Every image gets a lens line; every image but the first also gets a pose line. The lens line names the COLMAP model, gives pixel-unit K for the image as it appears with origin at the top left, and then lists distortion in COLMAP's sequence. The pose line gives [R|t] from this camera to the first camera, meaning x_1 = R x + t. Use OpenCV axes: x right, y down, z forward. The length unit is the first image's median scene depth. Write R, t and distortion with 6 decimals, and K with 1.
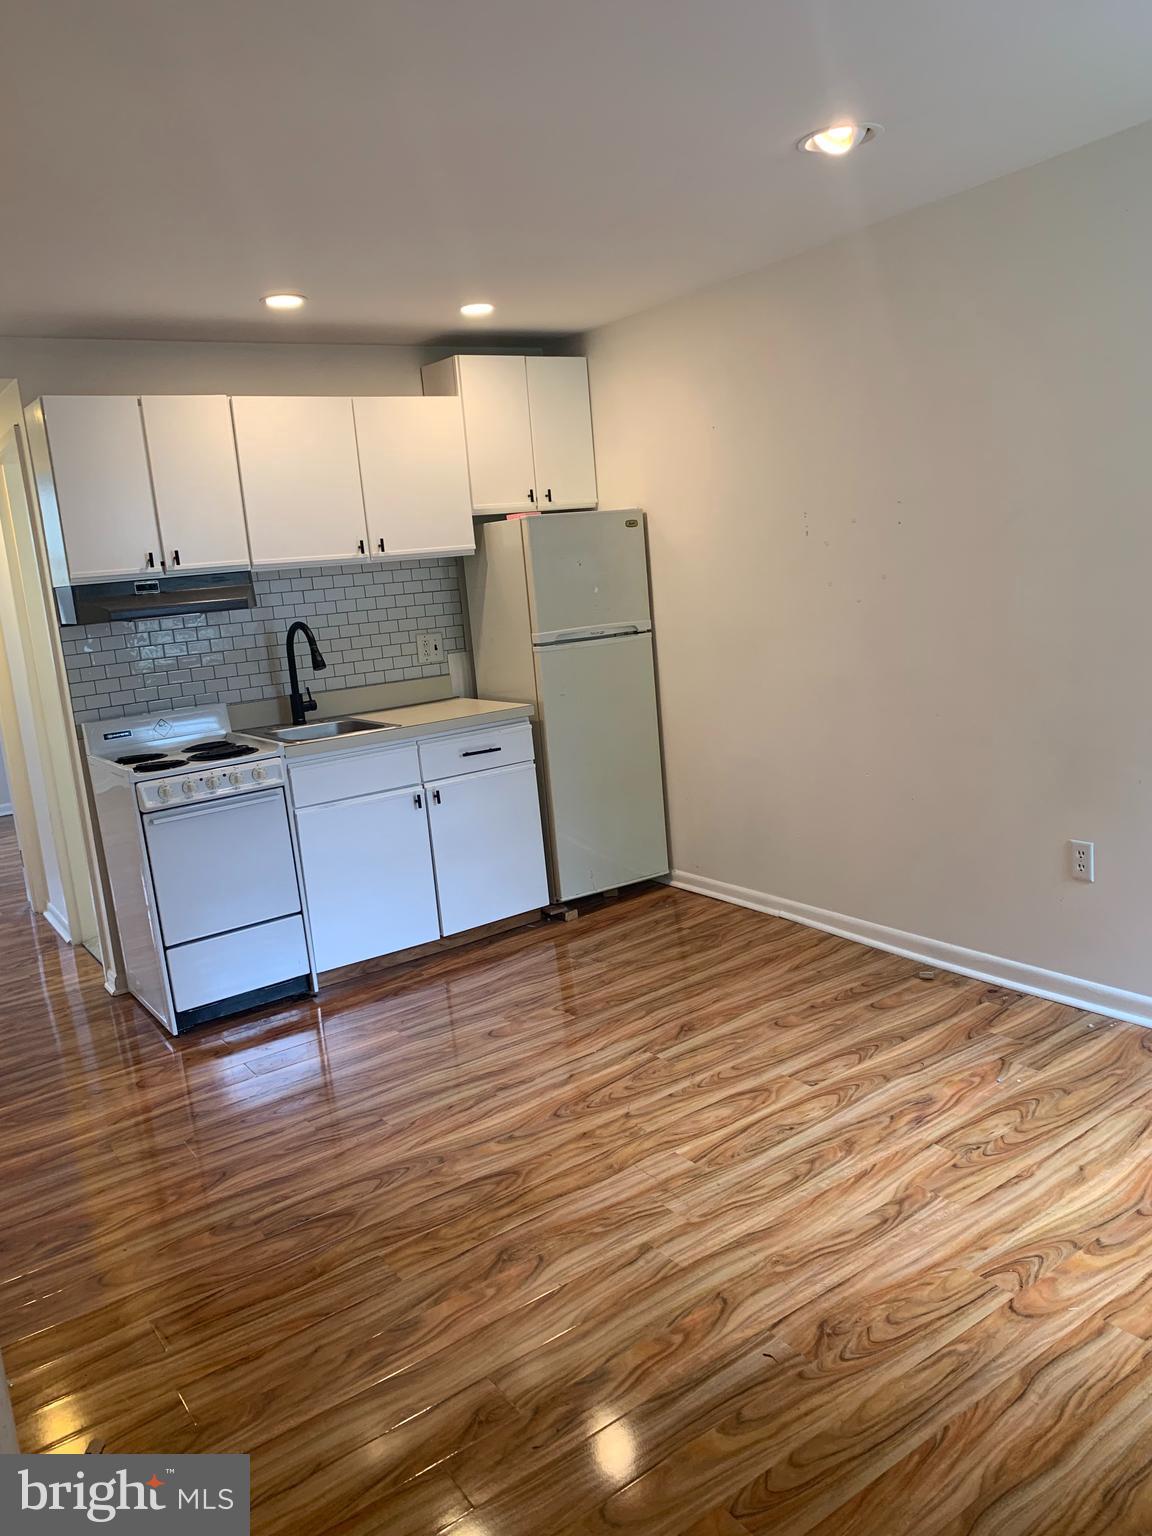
lens RADIAL K [[1160.0, 0, 576.0], [0, 1160.0, 768.0], [0, 0, 1]] dist [0.111098, -0.261260]
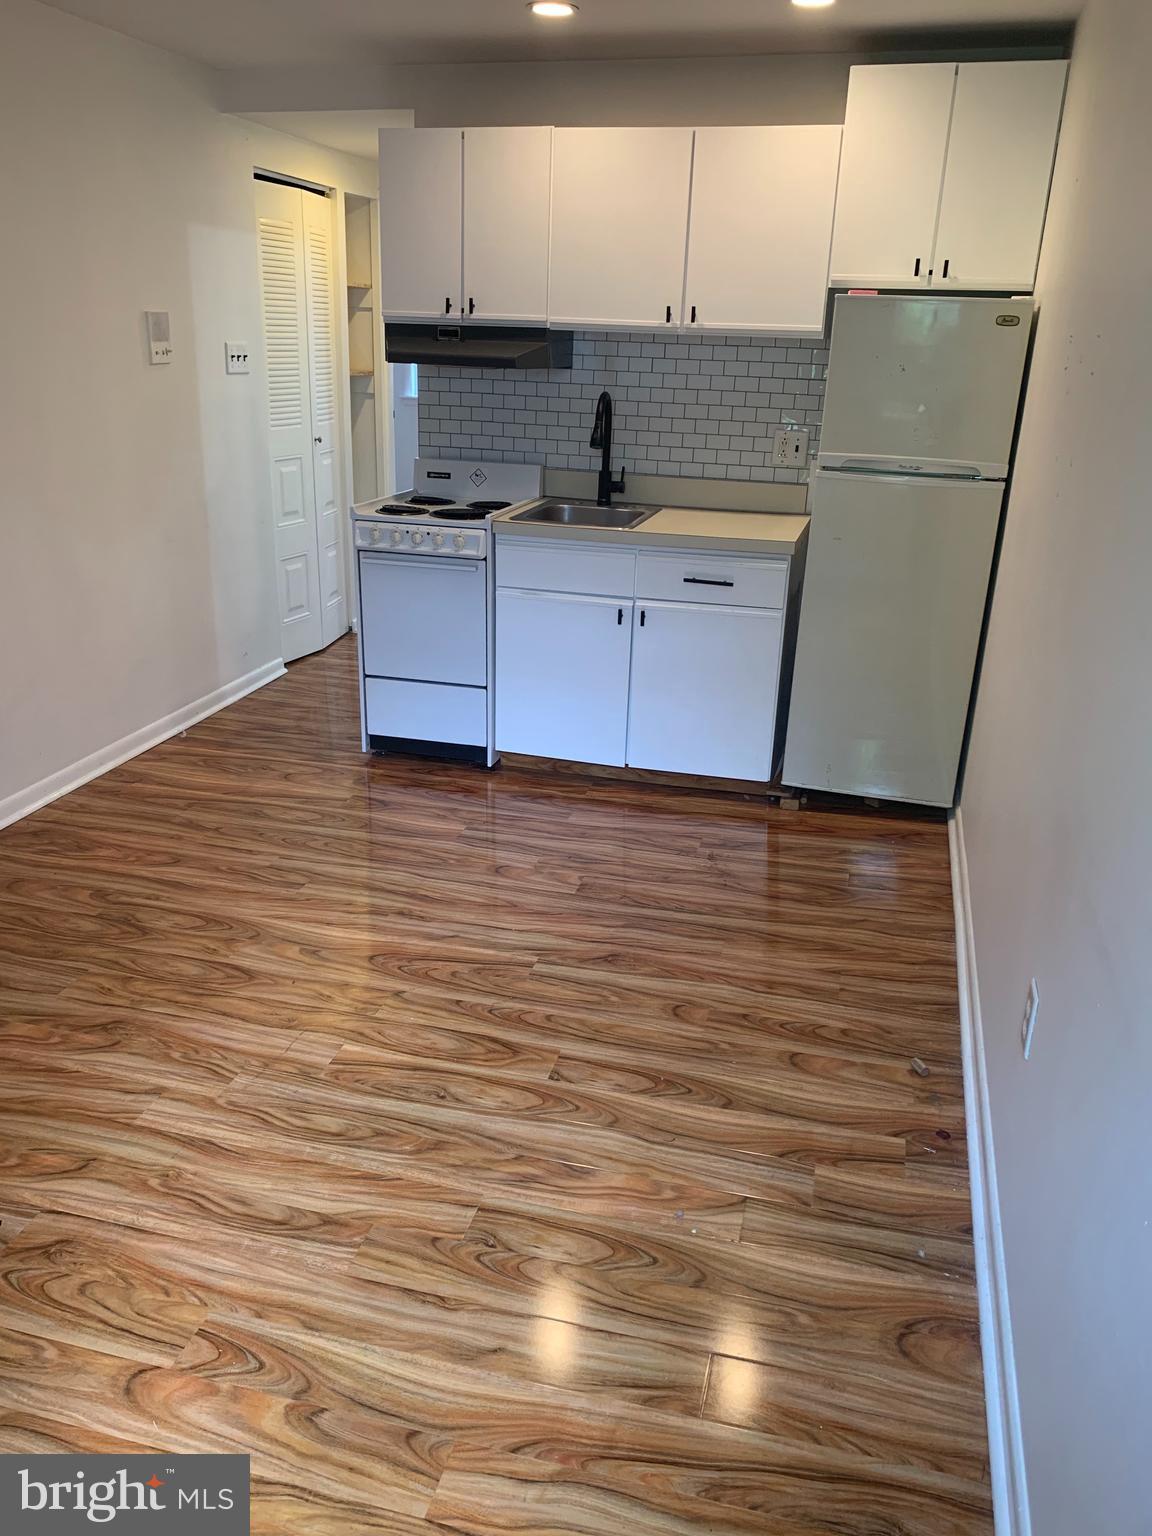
lens RADIAL K [[1160.0, 0, 576.0], [0, 1160.0, 768.0], [0, 0, 1]] dist [0.111098, -0.261260]
pose [[0.644023, 0.369311, -0.669958, 0.620348], [-0.223152, 0.928360, 0.297240, -0.154590], [0.731736, -0.041926, 0.680297, 0.444278]]
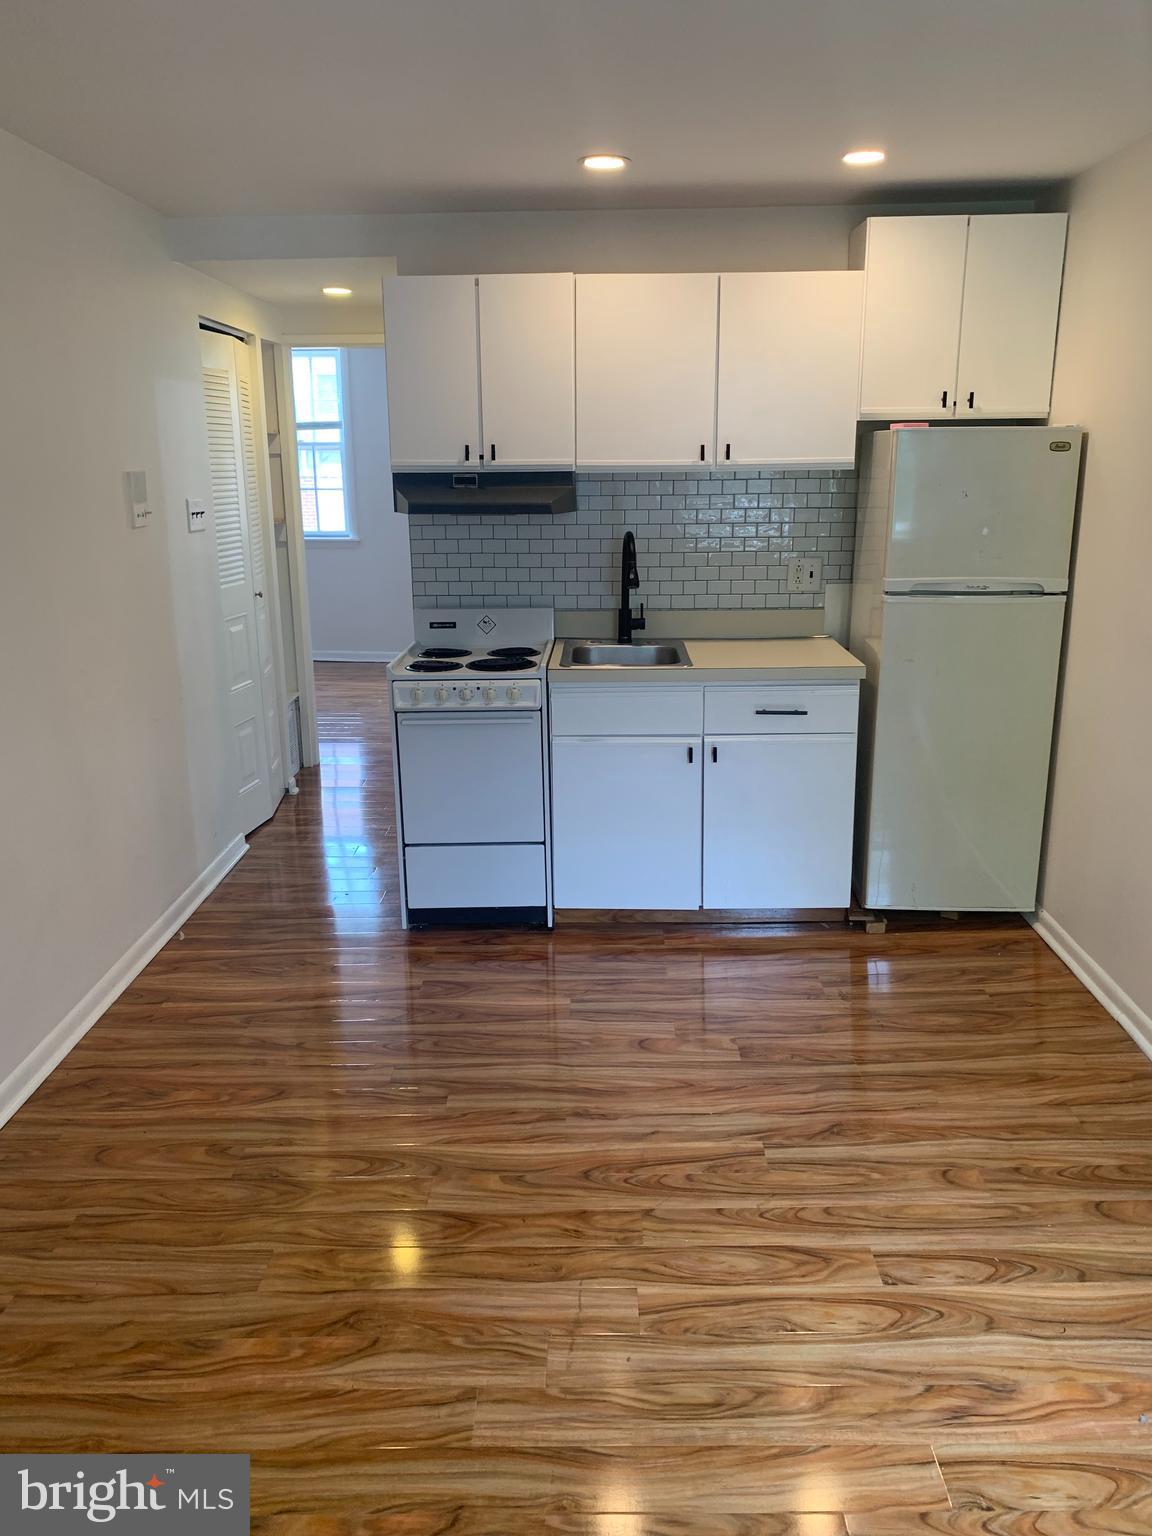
lens RADIAL K [[1171.0, 0, 581.9], [0, 1171.0, 759.5], [0, 0, 1]] dist [0.014170, -0.003485]
pose [[0.812203, 0.225634, -0.537974, 0.338962], [-0.165935, 0.973437, 0.157755, -0.116096], [0.559278, -0.038861, 0.828069, 0.287947]]
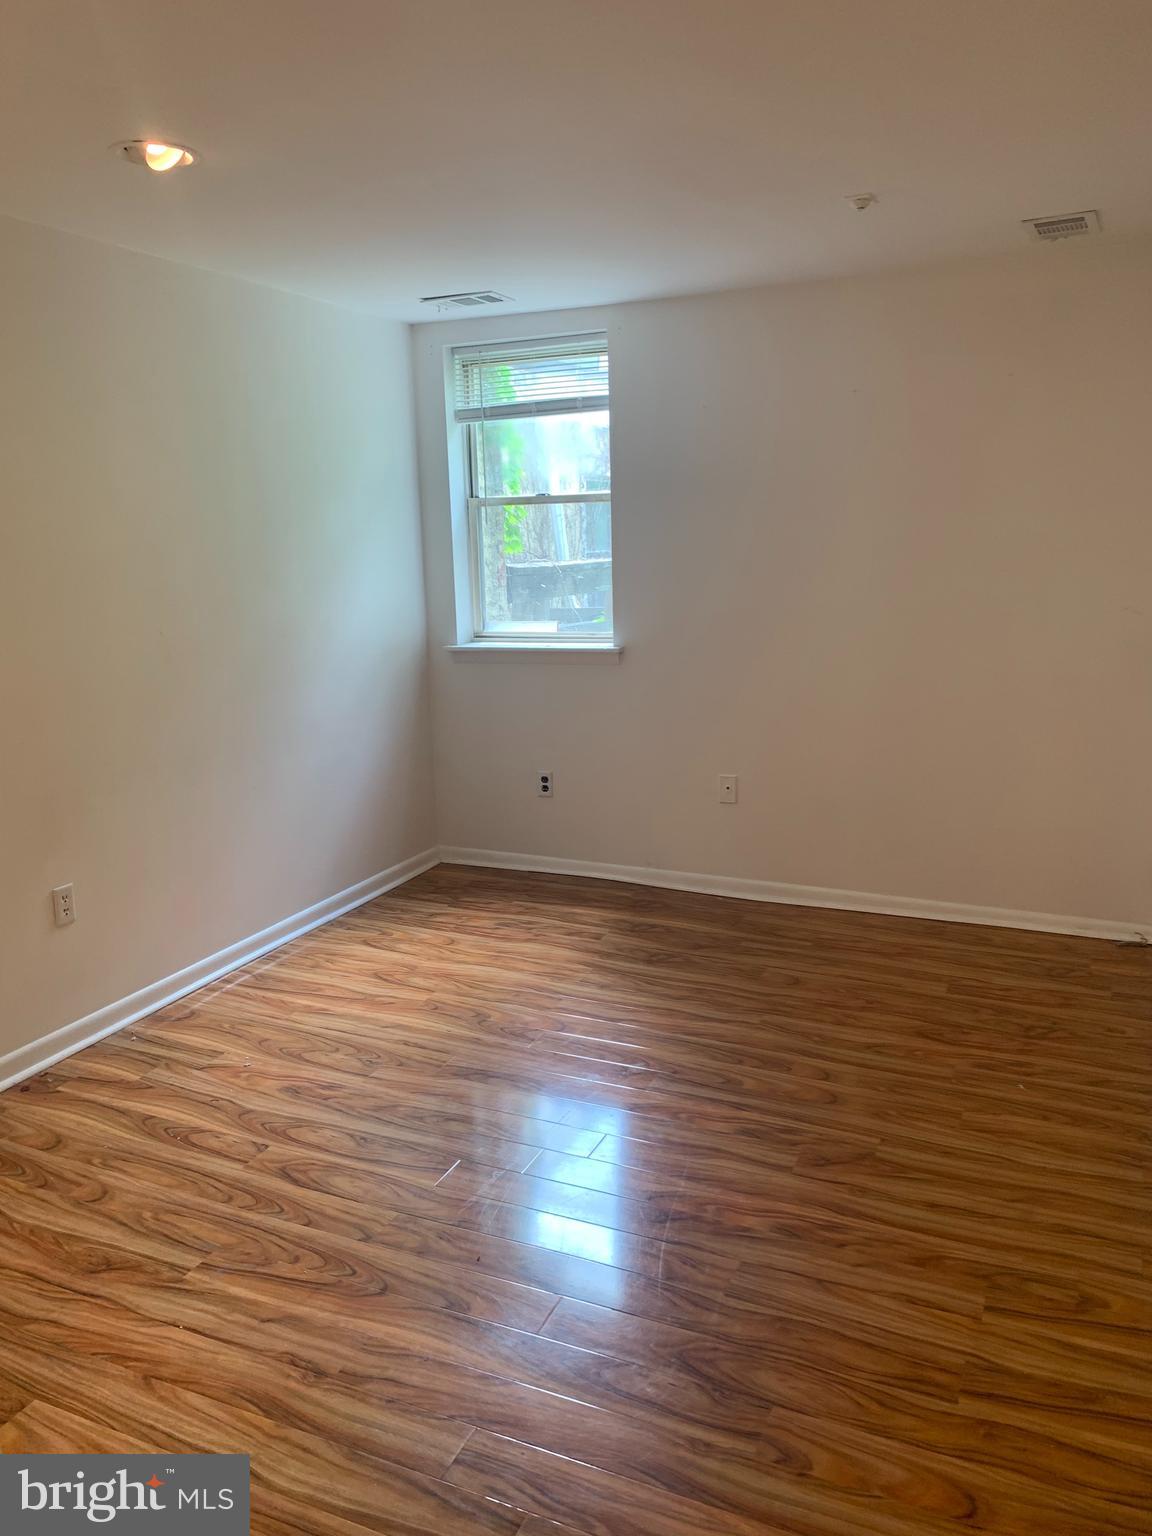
lens RADIAL K [[1169.3, 0, 571.3], [0, 1169.3, 772.4], [0, 0, 1]] dist [0.041904, -0.050878]
pose [[-0.511978, -0.064466, 0.856576, -0.655861], [0.228671, 0.950969, 0.208247, -0.141278], [-0.828002, 0.302493, -0.472134, 1.069052]]
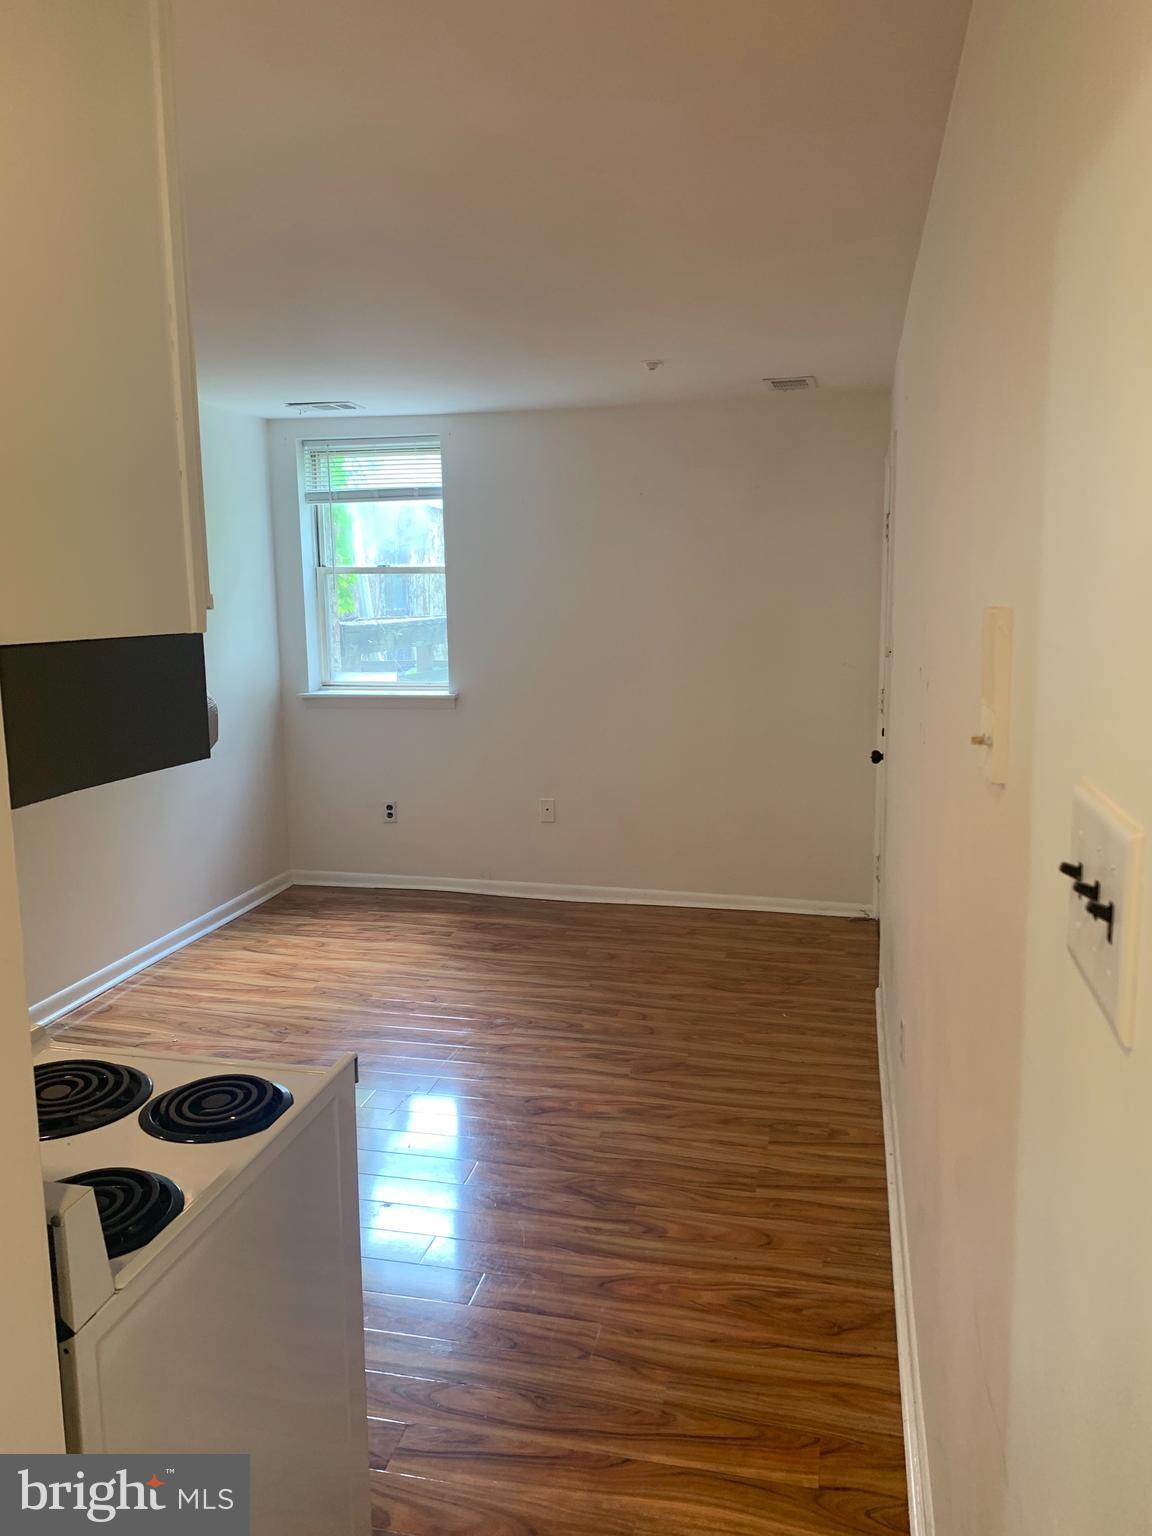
lens RADIAL K [[1160.0, 0, 576.0], [0, 1160.0, 768.0], [0, 0, 1]] dist [0.111098, -0.261260]
pose [[-0.677405, -0.013721, 0.735482, -0.823796], [0.204474, 0.956912, 0.206180, -0.187472], [-0.706621, 0.290054, -0.645411, 1.301539]]
